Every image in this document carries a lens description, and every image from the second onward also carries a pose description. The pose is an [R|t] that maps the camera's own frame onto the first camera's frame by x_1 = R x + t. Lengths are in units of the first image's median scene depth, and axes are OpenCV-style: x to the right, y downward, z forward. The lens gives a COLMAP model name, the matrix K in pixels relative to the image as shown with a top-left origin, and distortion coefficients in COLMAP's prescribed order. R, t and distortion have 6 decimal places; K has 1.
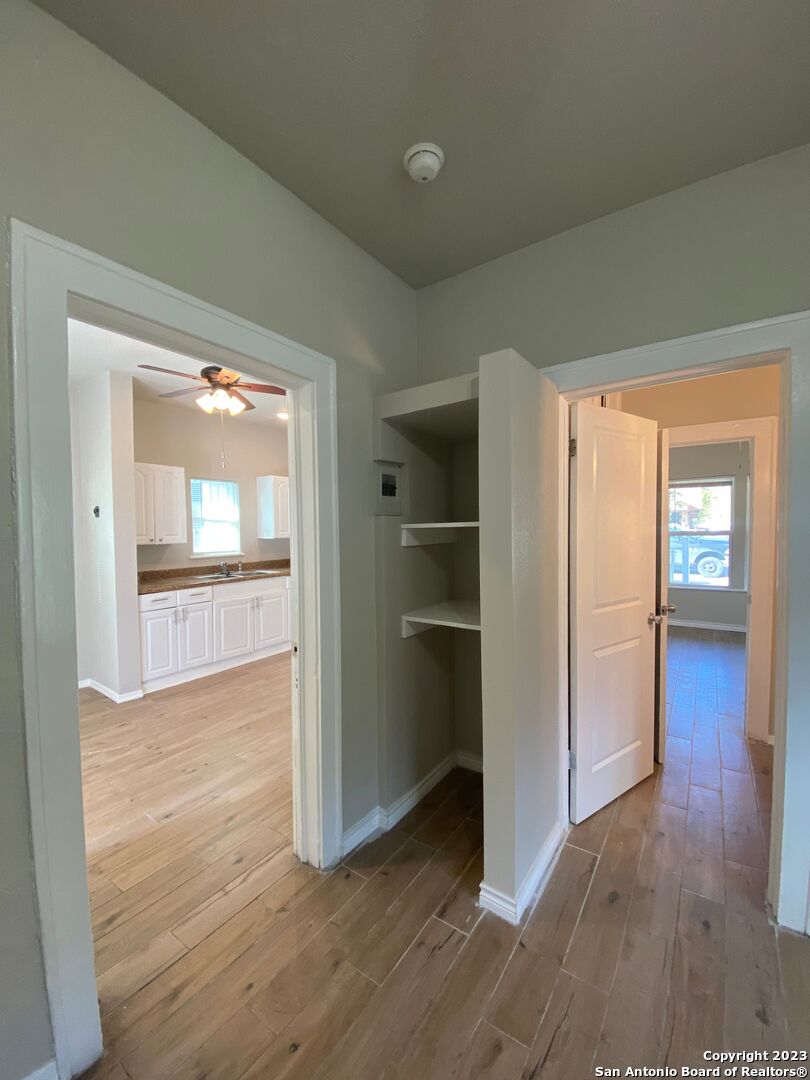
lens RADIAL K [[433.8, 0, 400.7], [0, 433.8, 542.2], [0, 0, 1]] dist [0.012737, -0.017659]
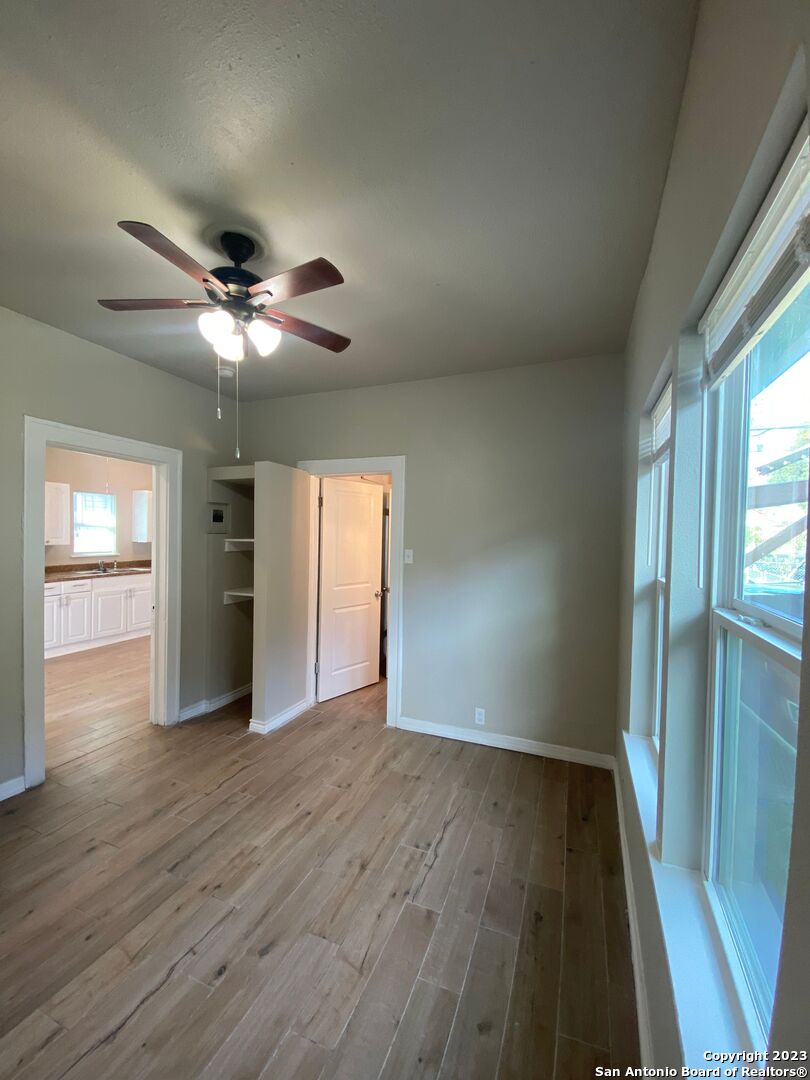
lens RADIAL K [[434.4, 0, 402.8], [0, 434.4, 540.0], [0, 0, 1]] dist [0.009054, -0.017658]
pose [[0.971570, 0.022360, 0.235694, 0.189331], [-0.019563, 0.999708, -0.014199, -0.017252], [-0.235943, 0.009184, 0.971724, -0.572130]]
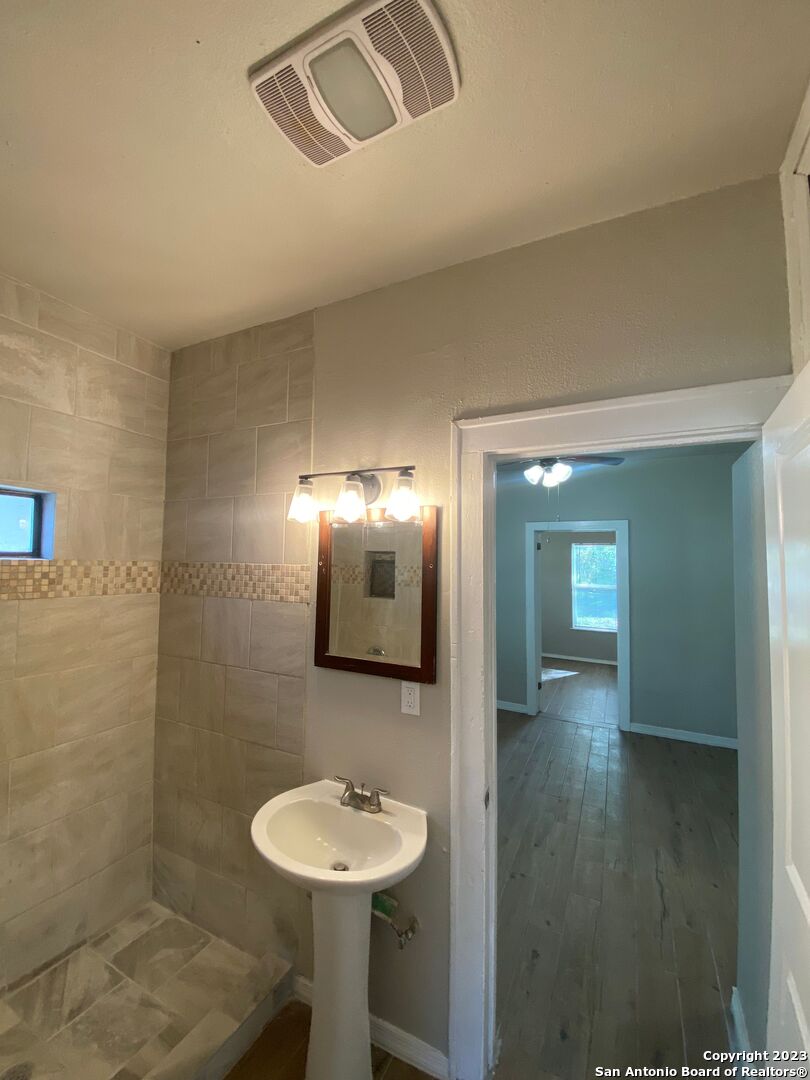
lens RADIAL K [[434.4, 0, 402.8], [0, 434.4, 540.0], [0, 0, 1]] dist [0.009054, -0.017658]
pose [[-0.987741, -0.019273, -0.154908, 0.581864], [-0.014741, 0.999431, -0.030354, -0.094376], [0.155404, -0.027698, -0.987463, 0.899076]]
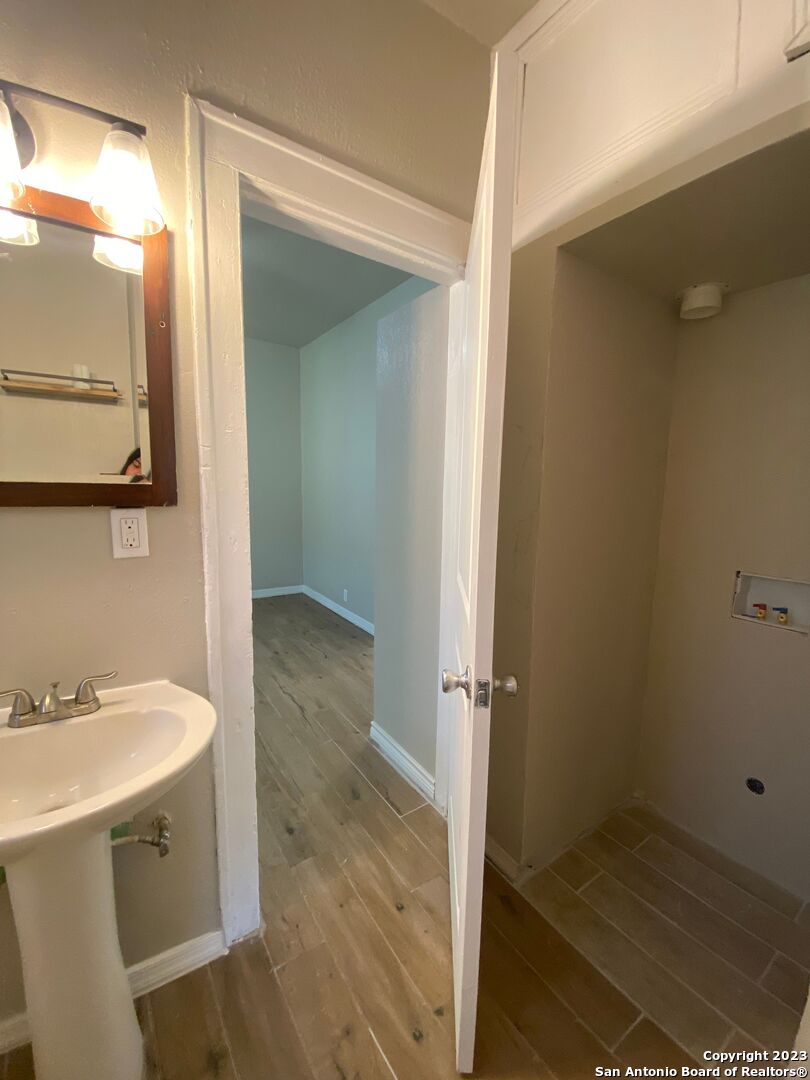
lens RADIAL K [[433.8, 0, 400.7], [0, 433.8, 542.2], [0, 0, 1]] dist [0.012737, -0.017659]
pose [[-0.354391, 0.124786, -0.926734, 0.709102], [-0.045929, 0.987537, 0.150537, 0.008427], [0.933969, 0.095912, -0.344243, 0.724712]]
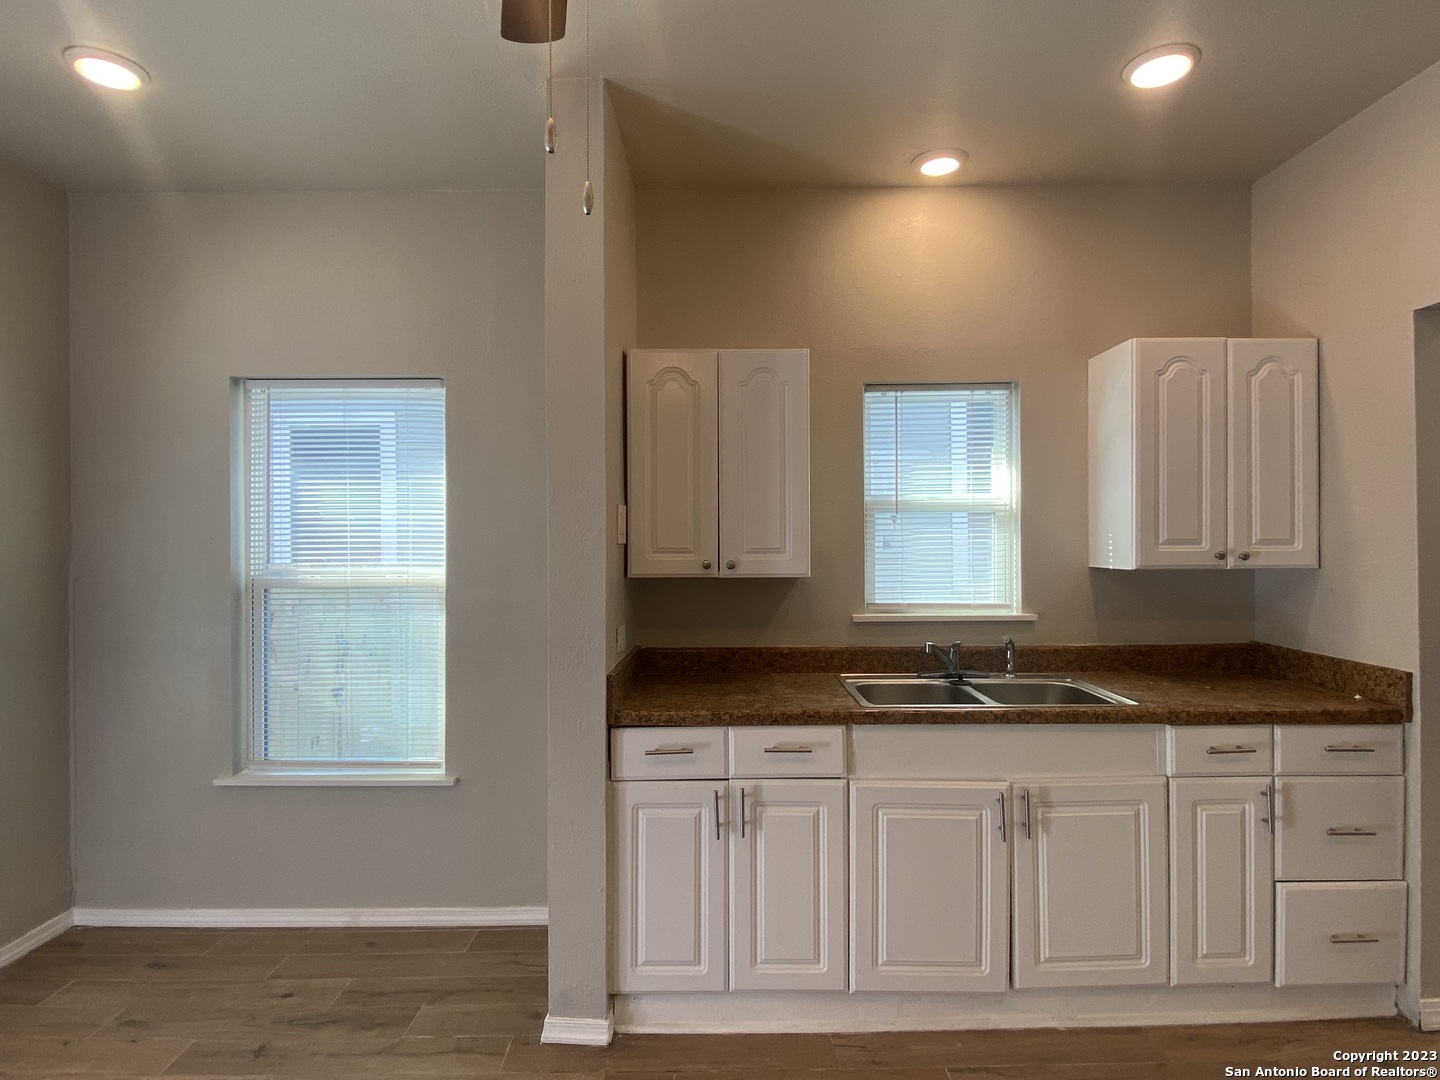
lens RADIAL K [[779.4, 0, 720.0], [0, 779.4, 540.0], [0, 0, 1]] dist [0.021214, -0.000590]
pose [[0.576919, 0.002283, -0.816798, -0.067881], [-0.024542, 0.999593, -0.014540, -0.020039], [0.816433, 0.028434, 0.576740, 0.795386]]
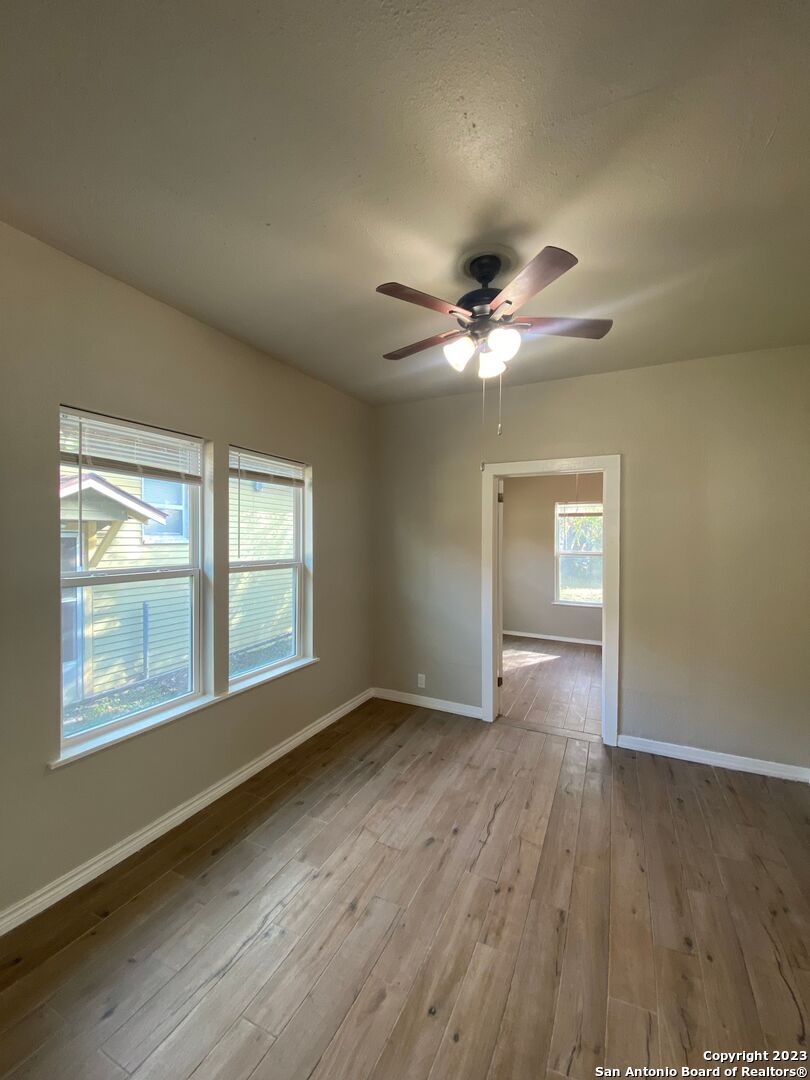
lens RADIAL K [[433.8, 0, 400.7], [0, 433.8, 542.2], [0, 0, 1]] dist [0.012737, -0.017659]
pose [[-0.987393, 0.002969, -0.158263, 0.312137], [-0.002811, 0.999338, 0.036281, -0.050141], [0.158266, 0.036268, -0.986730, 0.548812]]
